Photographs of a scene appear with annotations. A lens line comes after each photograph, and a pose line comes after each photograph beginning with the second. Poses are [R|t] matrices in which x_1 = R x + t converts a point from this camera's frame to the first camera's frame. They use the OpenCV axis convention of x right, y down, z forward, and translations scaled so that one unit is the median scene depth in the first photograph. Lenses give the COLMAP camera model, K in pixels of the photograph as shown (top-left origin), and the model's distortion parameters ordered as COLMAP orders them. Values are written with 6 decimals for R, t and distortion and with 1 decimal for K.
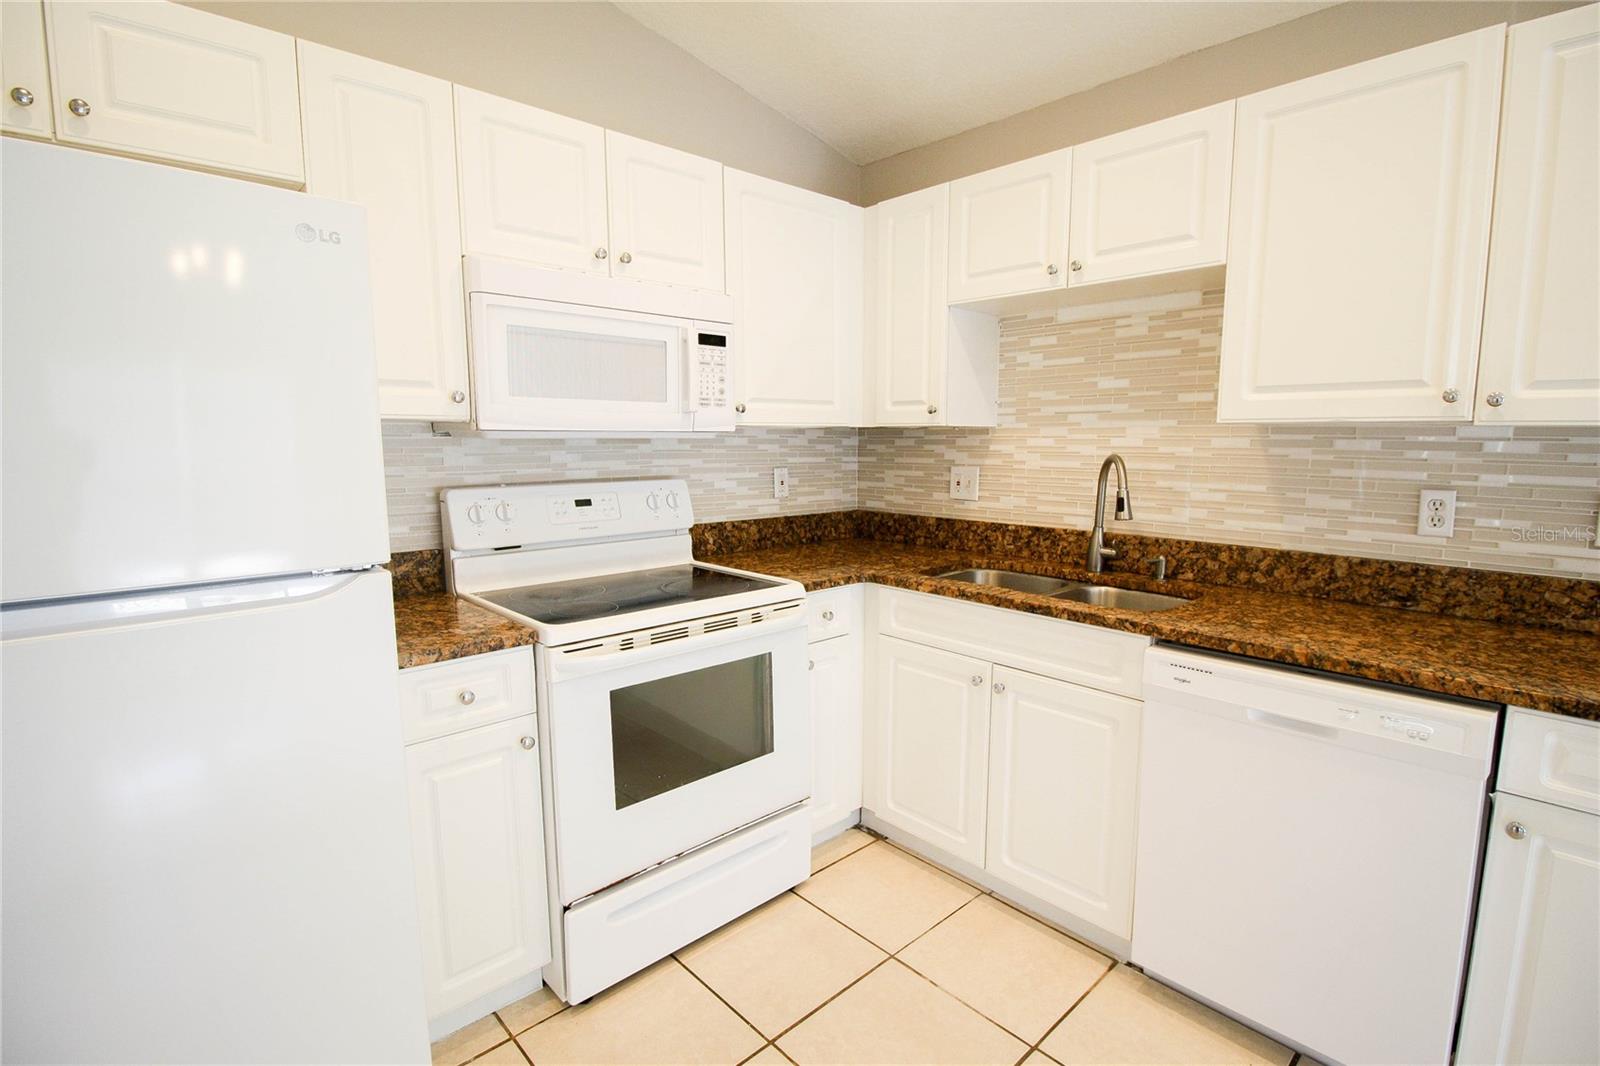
lens RADIAL K [[757.5, 0, 795.9], [0, 757.5, 532.2], [0, 0, 1]] dist [-0.019605, -0.003581]
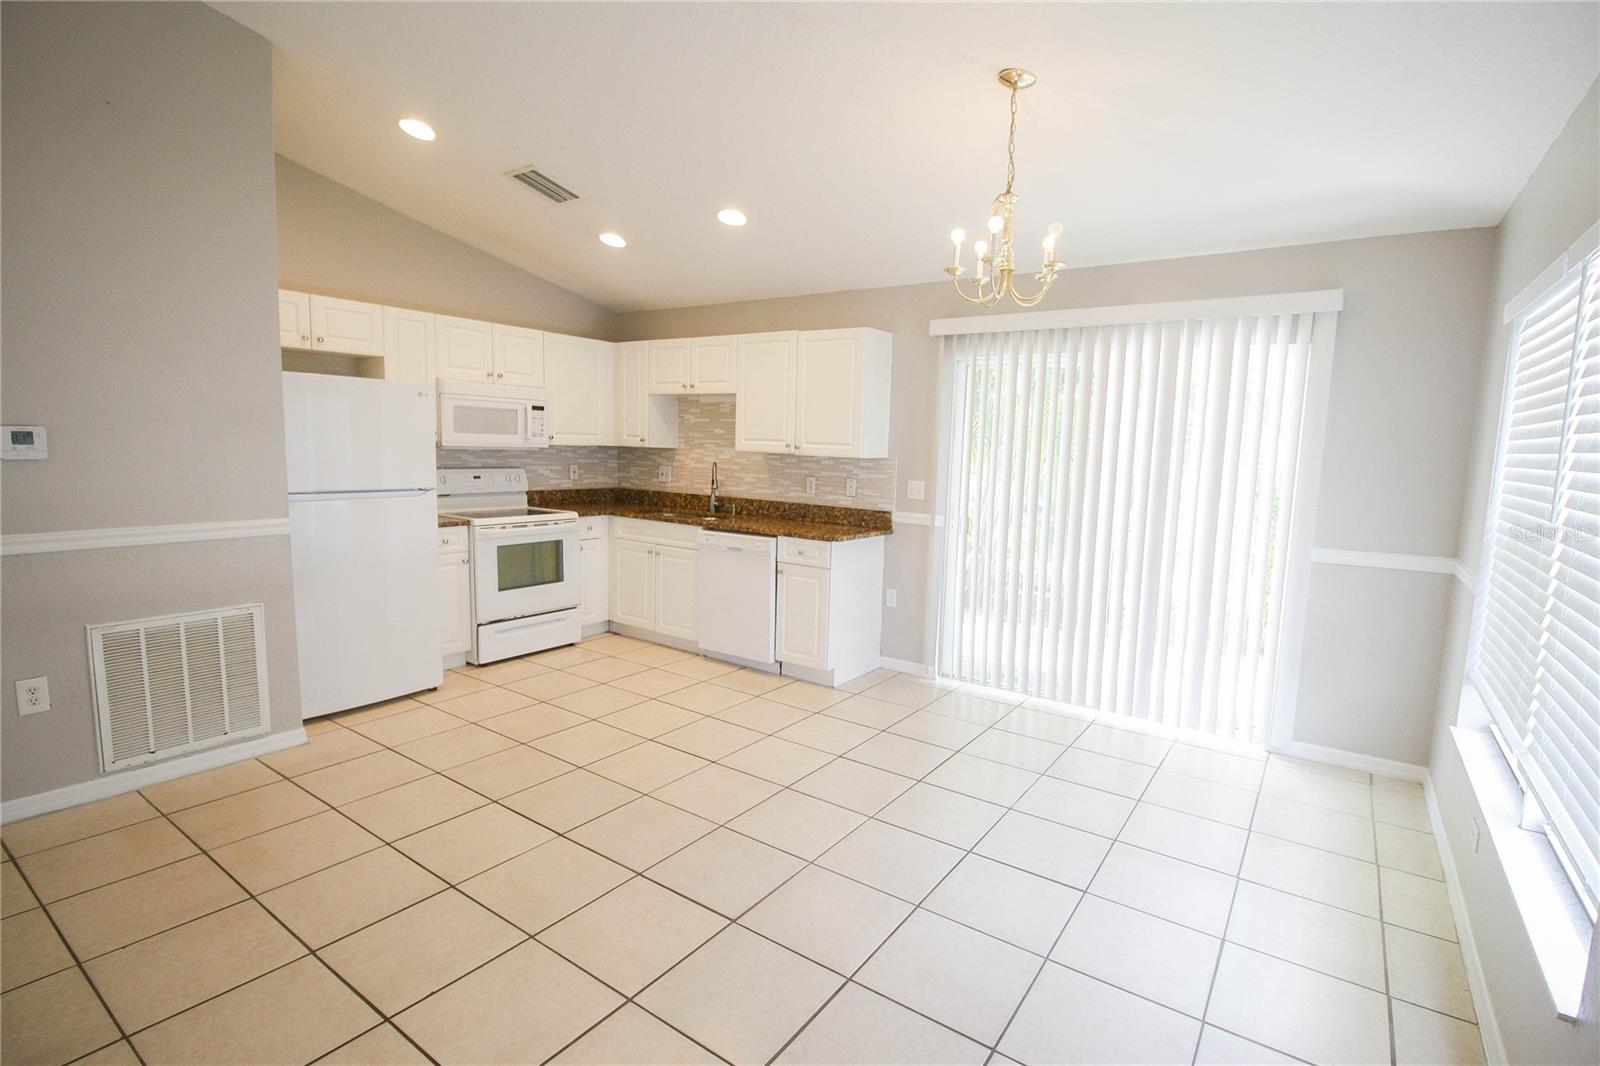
lens RADIAL K [[757.5, 0, 820.1], [0, 757.5, 533.1], [0, 0, 1]] dist [-0.019605, -0.003581]
pose [[0.969725, 0.003745, 0.244171, 0.169186], [-0.002655, 0.999985, -0.004793, 0.141493], [-0.244185, 0.004000, 0.969720, -1.494944]]
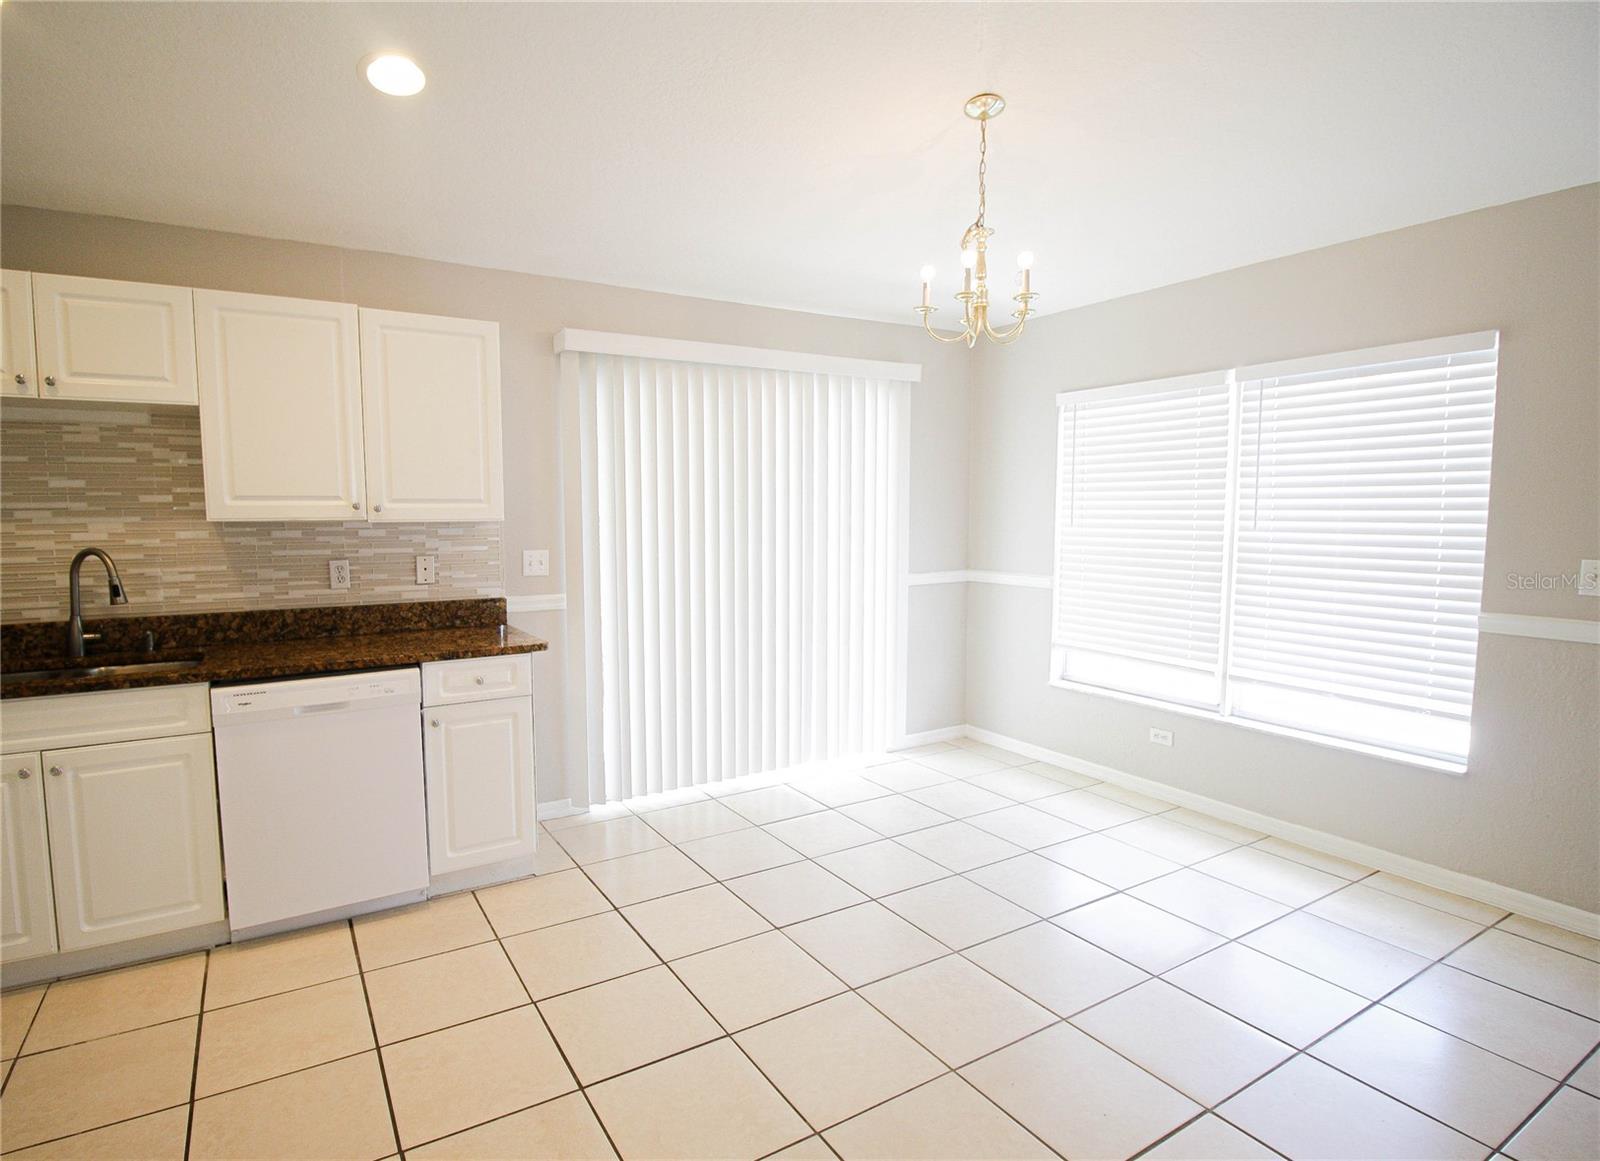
lens RADIAL K [[826.6, 0, 789.6], [0, 826.6, 586.5], [0, 0, 1]] dist [-0.027886, -0.002244]
pose [[0.175775, -0.091640, 0.980156, -0.610569], [0.124494, 0.989733, 0.070209, -0.002181], [-0.976527, 0.109683, 0.185379, -0.241923]]
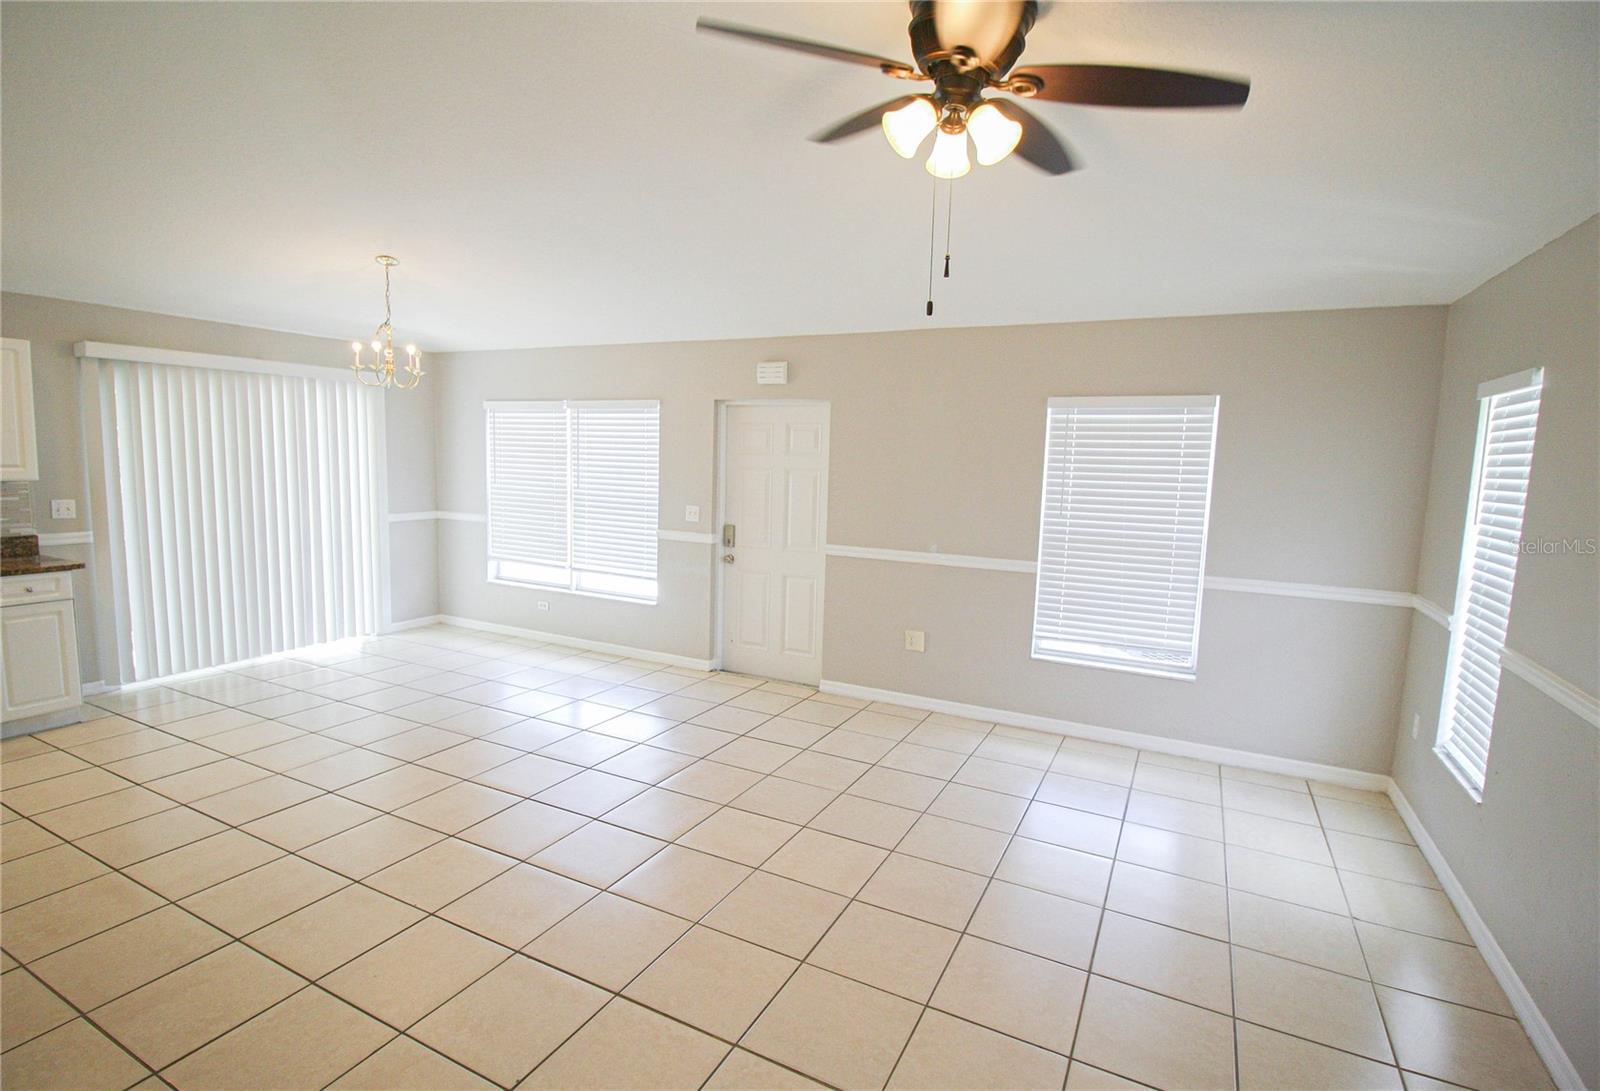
lens RADIAL K [[740.4, 0, 809.4], [0, 740.4, 546.5], [0, 0, 1]] dist [-0.026542, -0.003358]
pose [[-0.373814, -0.120021, 0.919705, -1.703919], [0.082980, 0.983288, 0.162046, -0.046557], [-0.923784, 0.136892, -0.357608, -0.633774]]
